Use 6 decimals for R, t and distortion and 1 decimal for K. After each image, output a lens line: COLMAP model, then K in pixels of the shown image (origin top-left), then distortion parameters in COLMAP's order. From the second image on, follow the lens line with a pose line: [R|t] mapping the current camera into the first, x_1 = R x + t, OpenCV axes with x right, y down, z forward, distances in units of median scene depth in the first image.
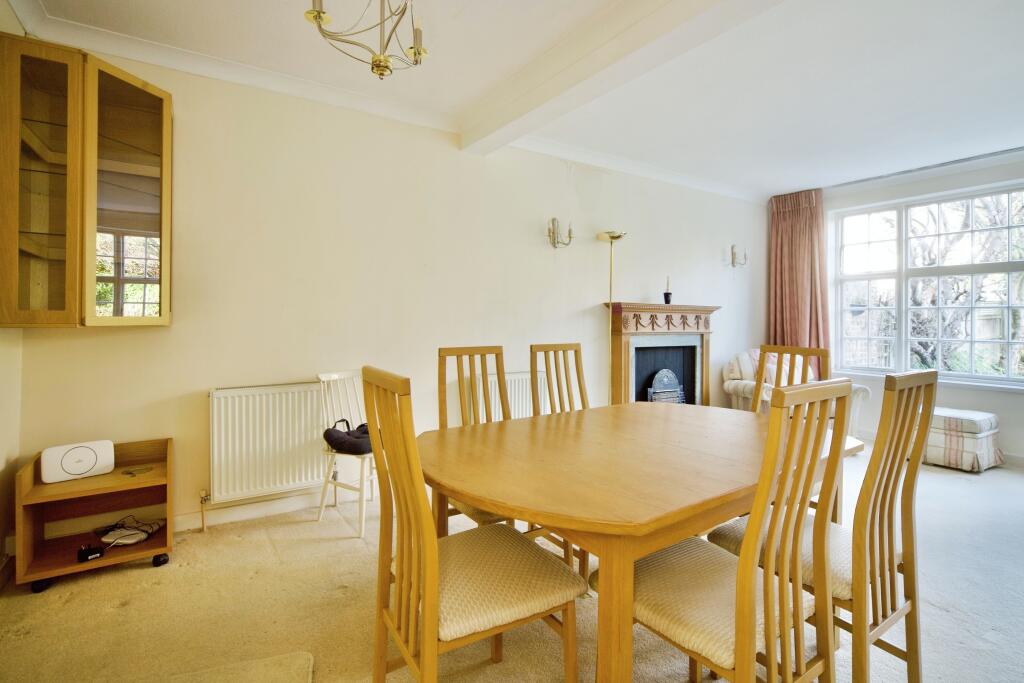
lens RADIAL K [[525.6, 0, 519.1], [0, 525.6, 314.4], [0, 0, 1]] dist [0.002706, 0.000449]
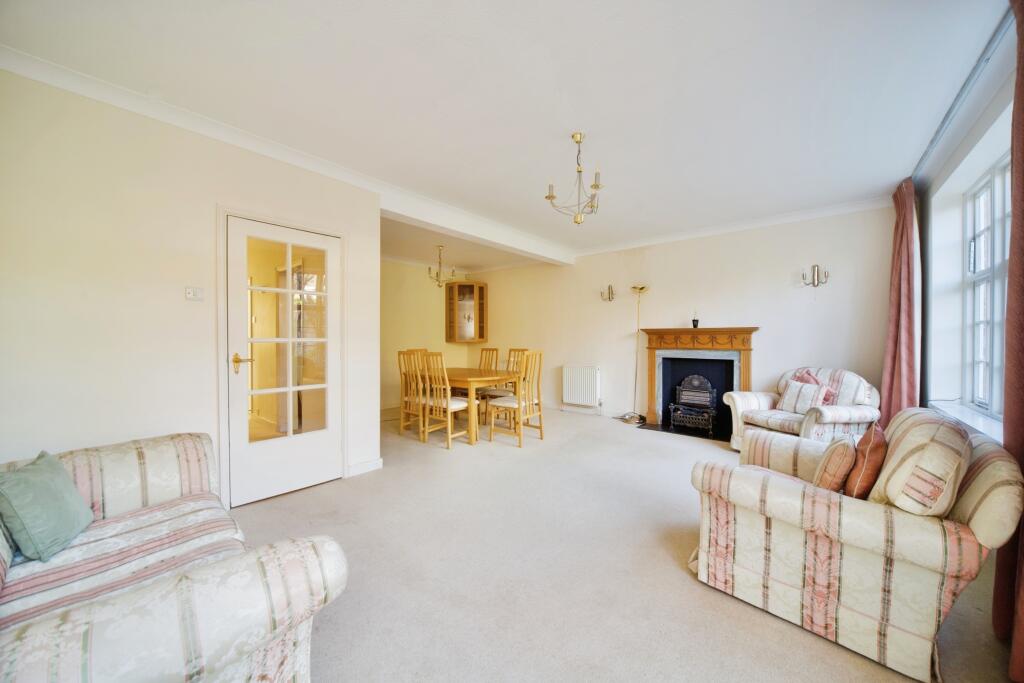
lens RADIAL K [[370.5, 0, 515.4], [0, 370.5, 337.0], [0, 0, 1]] dist [-0.001820, 0.000136]
pose [[0.263273, -0.010836, -0.964661, 1.092769], [0.012060, 0.999896, -0.007941, 0.006487], [0.964646, -0.009543, 0.263376, 0.290868]]
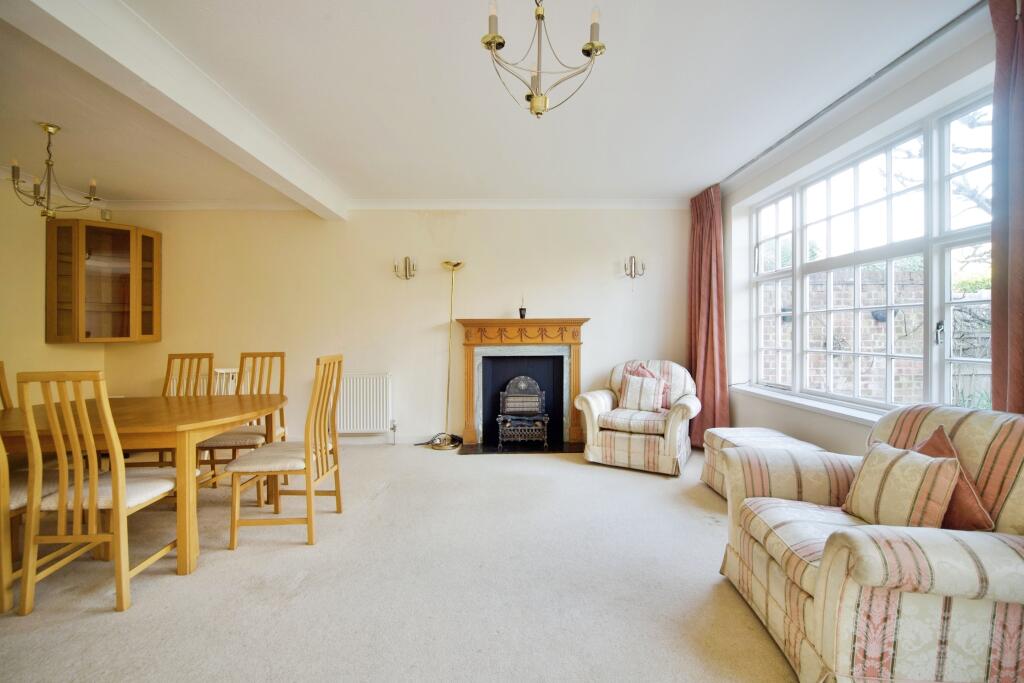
lens RADIAL K [[416.7, 0, 515.8], [0, 416.7, 323.2], [0, 0, 1]] dist [-0.005950, 0.000607]
pose [[0.836635, -0.023717, -0.547248, 0.759614], [0.019558, 0.999719, -0.013425, 0.002501], [0.547412, 0.000529, 0.836863, 0.244386]]
